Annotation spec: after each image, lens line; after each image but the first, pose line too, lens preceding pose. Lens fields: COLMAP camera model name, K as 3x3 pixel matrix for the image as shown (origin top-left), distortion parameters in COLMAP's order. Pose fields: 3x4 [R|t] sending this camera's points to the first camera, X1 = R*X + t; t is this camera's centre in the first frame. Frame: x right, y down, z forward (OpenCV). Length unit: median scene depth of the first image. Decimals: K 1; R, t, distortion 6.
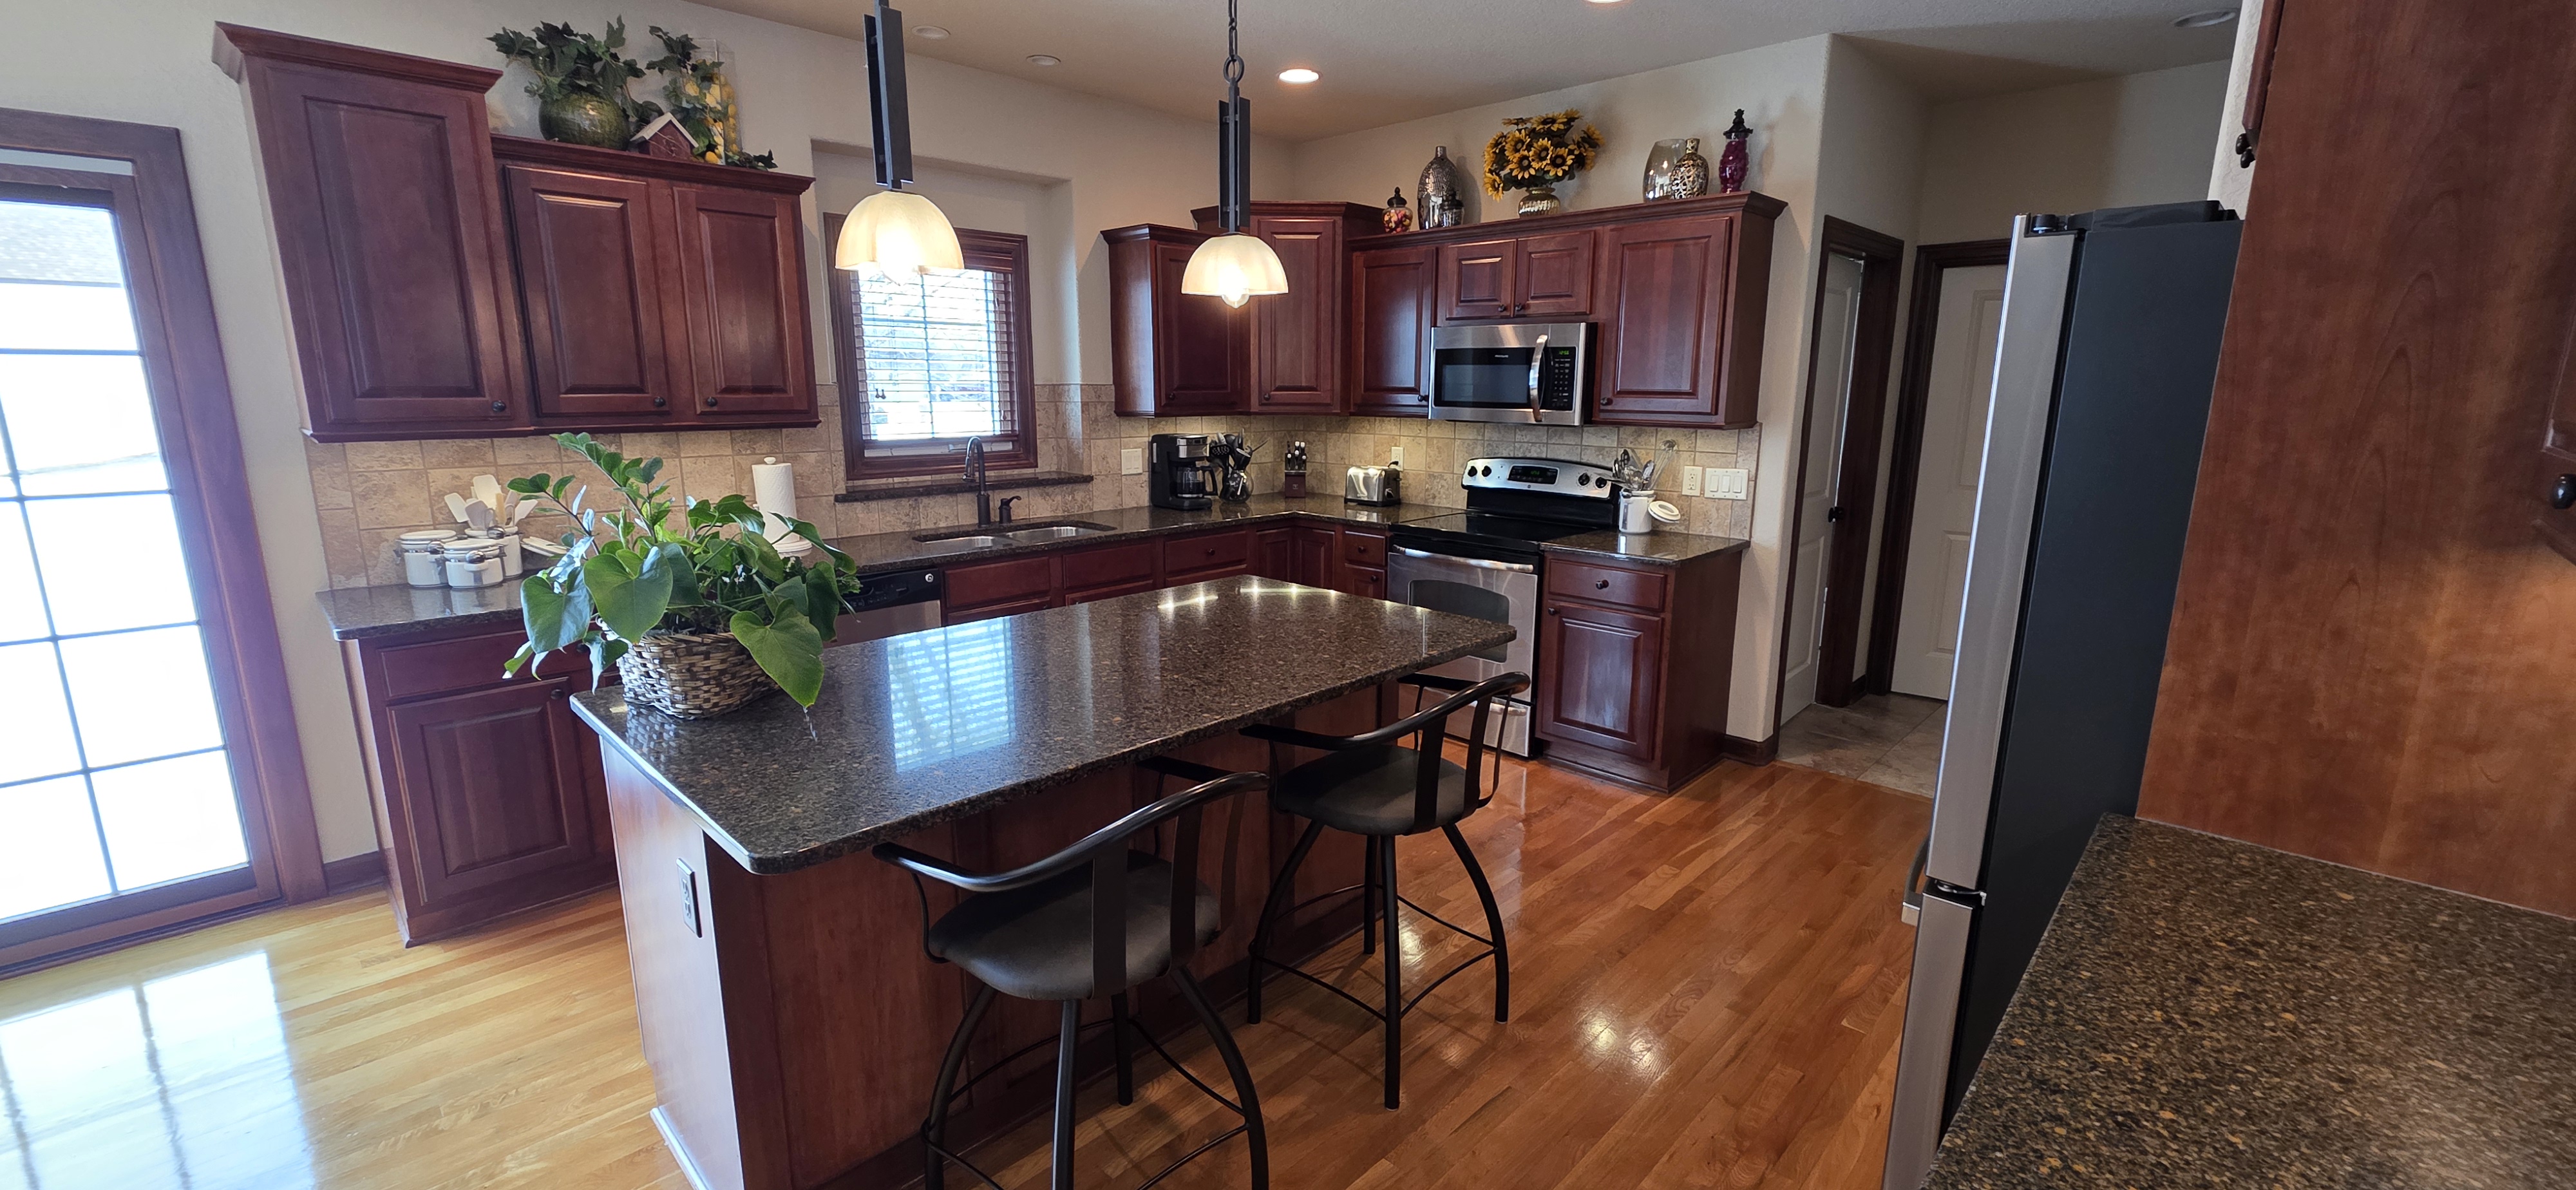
lens RADIAL K [[1028.9, 0, 1303.2], [0, 1028.9, 586.3], [0, 0, 1]] dist [-0.001847, -0.000093]
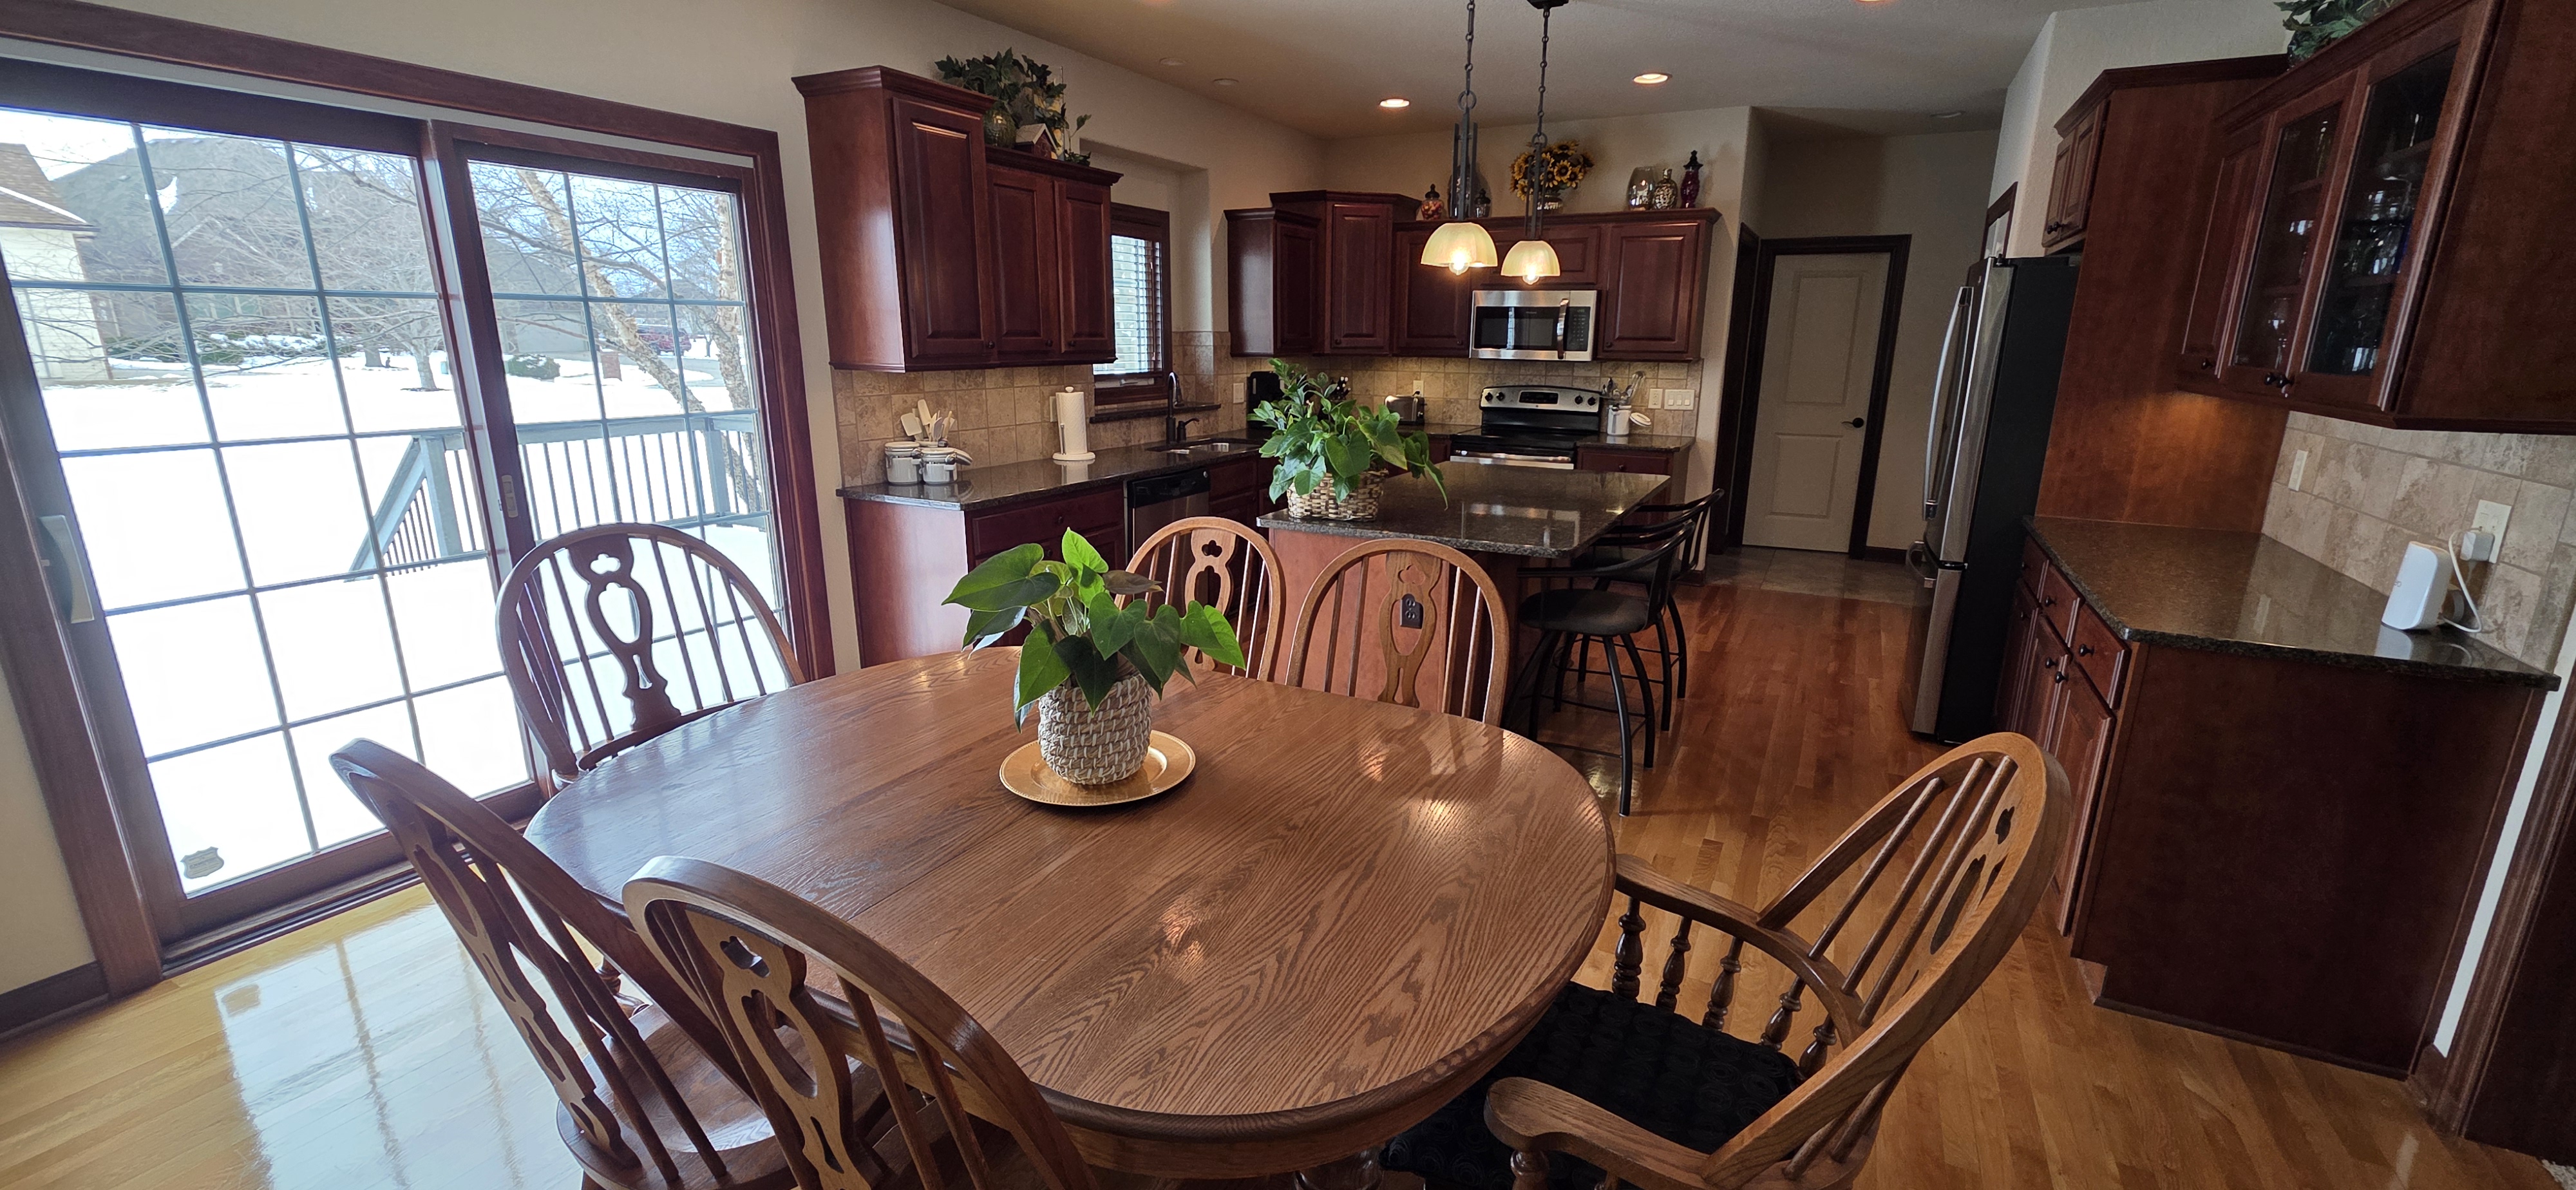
lens RADIAL K [[1028.9, 0, 1303.2], [0, 1028.9, 586.3], [0, 0, 1]] dist [-0.001847, -0.000093]
pose [[0.961113, -0.063074, 0.268856, -0.538005], [0.050500, 0.997293, 0.053439, 0.064045], [-0.271499, -0.037784, 0.961697, -0.306643]]
